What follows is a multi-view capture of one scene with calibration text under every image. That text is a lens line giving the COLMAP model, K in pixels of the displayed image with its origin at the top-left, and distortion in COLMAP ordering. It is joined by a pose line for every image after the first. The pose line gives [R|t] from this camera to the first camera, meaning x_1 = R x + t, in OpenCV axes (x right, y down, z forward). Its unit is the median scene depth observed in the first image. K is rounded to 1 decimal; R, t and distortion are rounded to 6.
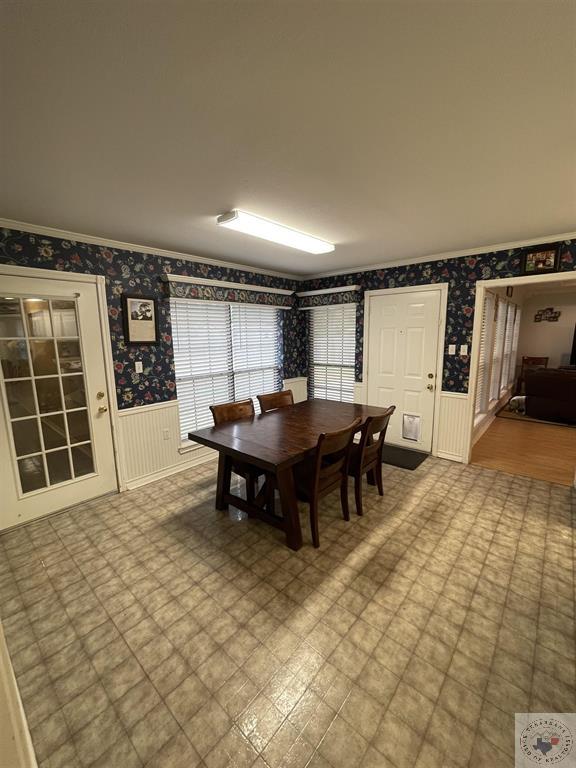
lens RADIAL K [[309.9, 0, 285.4], [0, 309.9, 384.4], [0, 0, 1]] dist [-0.001456, -0.000039]
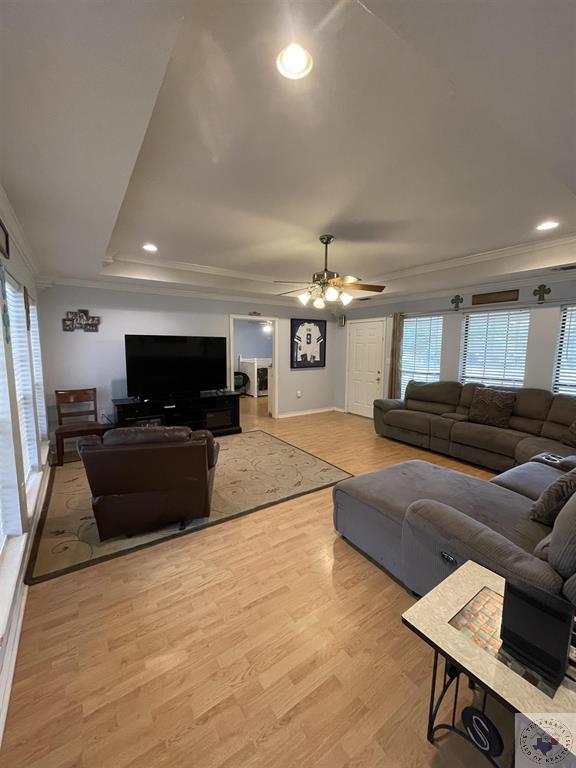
lens RADIAL K [[309.9, 0, 286.1], [0, 309.9, 384.2], [0, 0, 1]] dist [-0.001456, -0.000039]
pose [[0.253990, -0.101072, 0.961911, 0.341220], [0.142330, 0.987604, 0.066190, -0.081415], [-0.956677, 0.120098, 0.265227, 0.460068]]
